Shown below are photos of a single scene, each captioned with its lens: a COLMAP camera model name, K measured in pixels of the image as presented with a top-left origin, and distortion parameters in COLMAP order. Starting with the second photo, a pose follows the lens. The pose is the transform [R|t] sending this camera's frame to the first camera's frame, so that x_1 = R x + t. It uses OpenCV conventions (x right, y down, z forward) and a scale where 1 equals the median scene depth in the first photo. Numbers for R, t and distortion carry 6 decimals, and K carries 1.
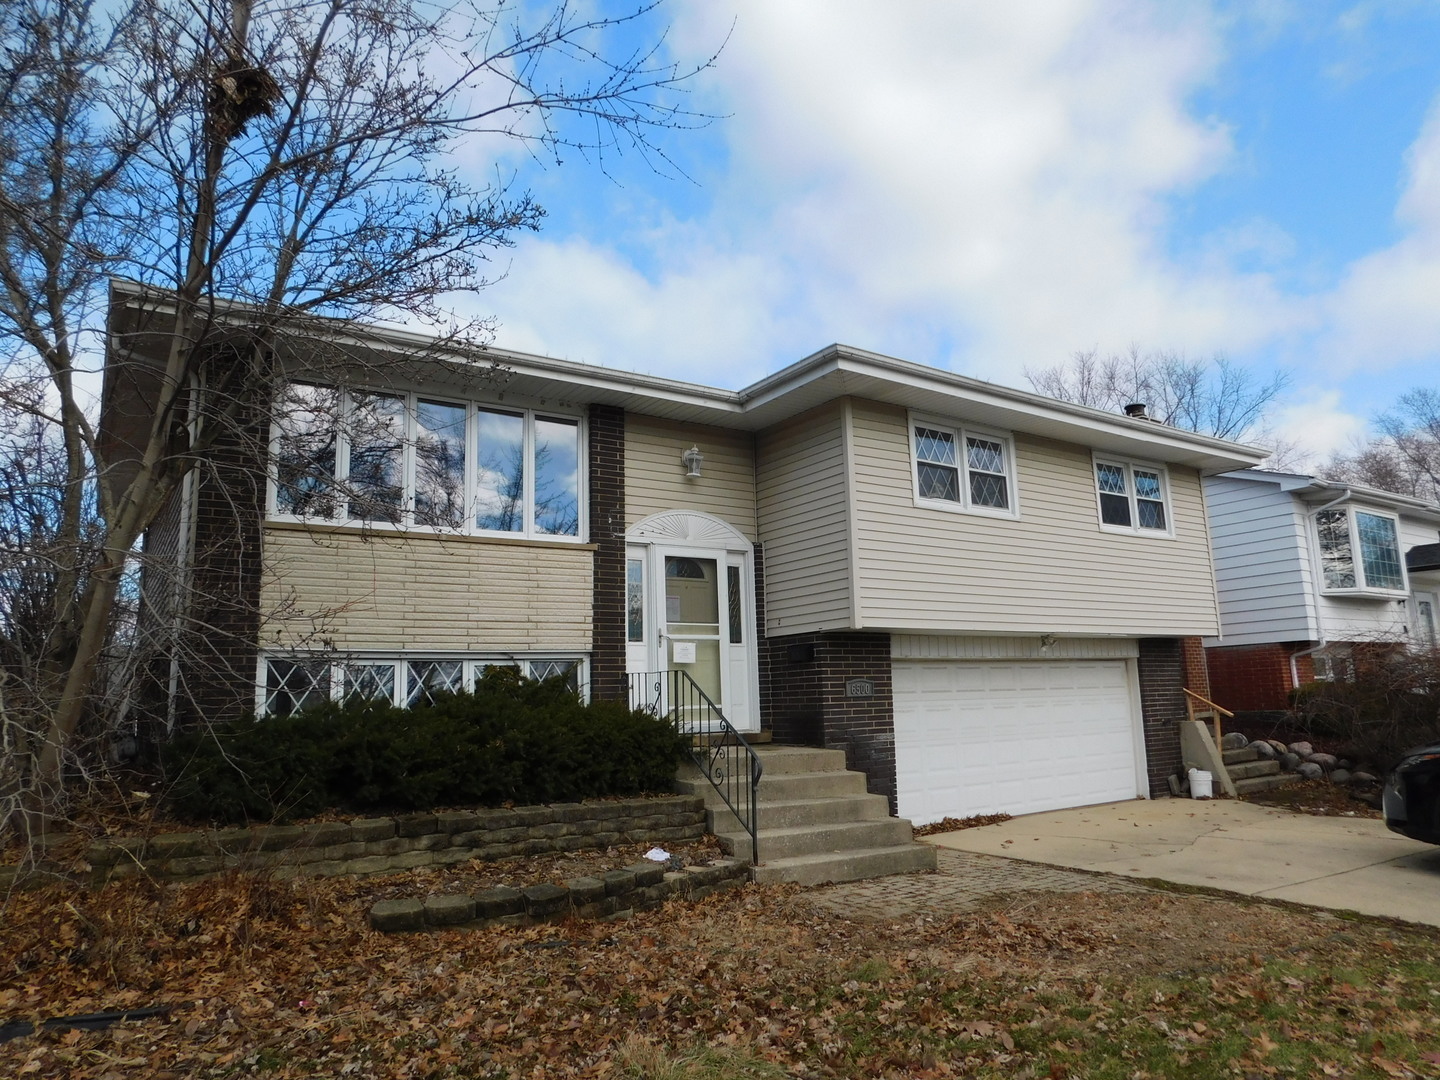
lens RADIAL K [[938.4, 0, 720.0], [0, 938.4, 540.0], [0, 0, 1]] dist [0.001783, 0.000157]
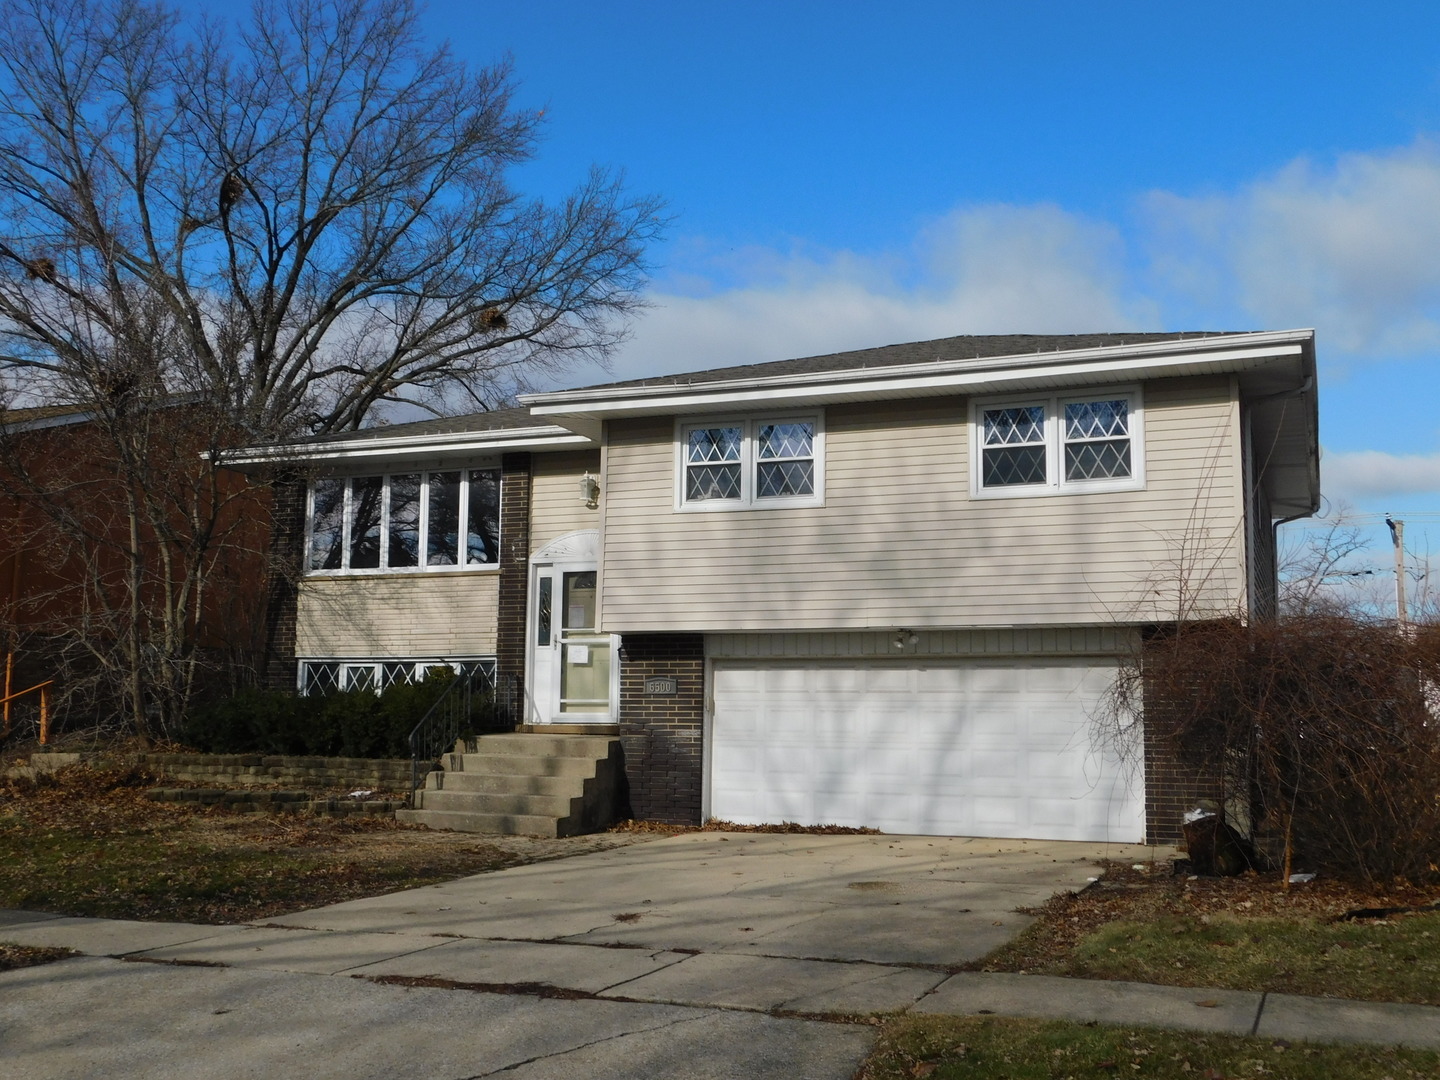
lens RADIAL K [[1519.4, 0, 720.0], [0, 1519.4, 540.0], [0, 0, 1]] dist [0.088974, 0.001596]
pose [[0.564694, -0.067020, -0.822575, 1.711587], [0.116576, 0.993181, -0.000892, 0.001821], [0.817026, -0.095388, 0.568657, 0.089598]]
